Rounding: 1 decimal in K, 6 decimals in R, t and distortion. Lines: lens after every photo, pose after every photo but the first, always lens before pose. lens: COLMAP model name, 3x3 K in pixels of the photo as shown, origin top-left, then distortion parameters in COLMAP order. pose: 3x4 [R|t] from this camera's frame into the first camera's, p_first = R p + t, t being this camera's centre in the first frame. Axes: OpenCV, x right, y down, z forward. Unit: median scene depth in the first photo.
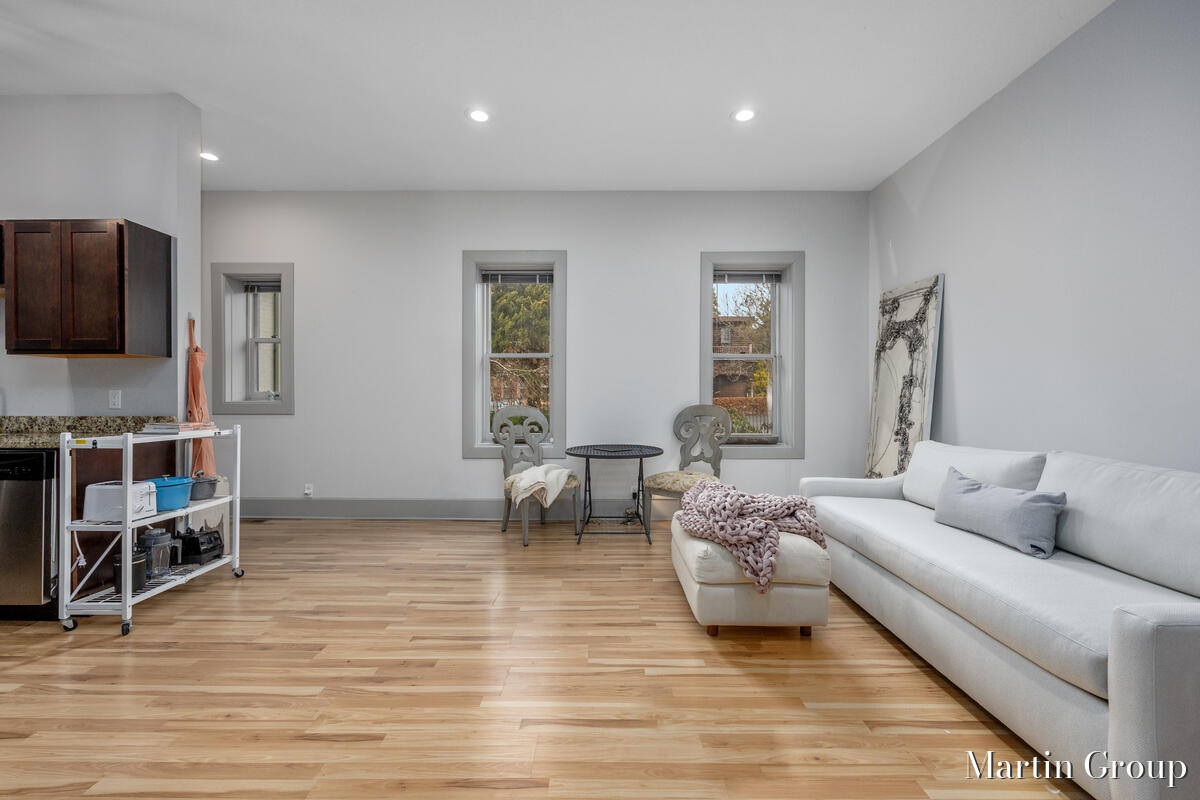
lens RADIAL K [[481.3, 0, 600.6], [0, 481.3, 396.4], [0, 0, 1]] dist [-0.003456, -0.000376]
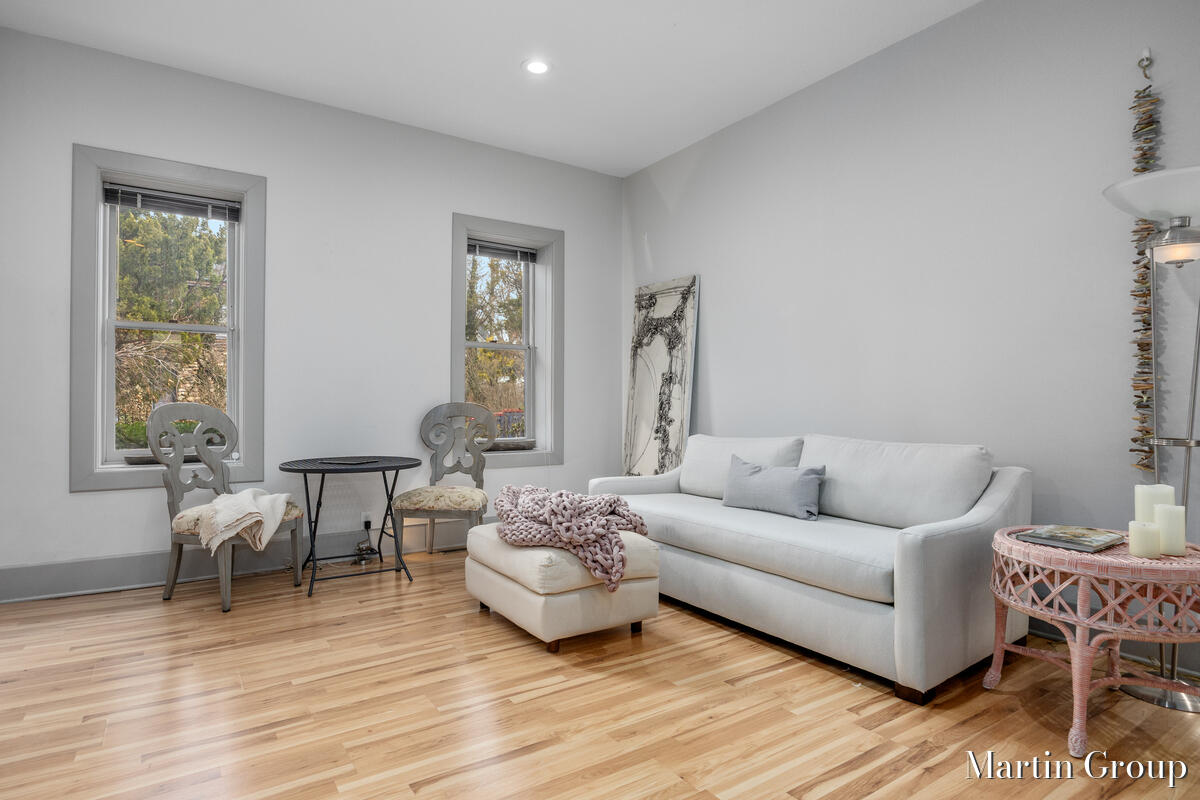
lens RADIAL K [[632.7, 0, 598.0], [0, 632.7, 402.9], [0, 0, 1]] dist [-0.010889, 0.000339]
pose [[0.830264, 0.002733, 0.557364, -0.229167], [-0.001751, 0.999996, -0.002295, 0.024630], [-0.557368, 0.000930, 0.830265, -0.011125]]
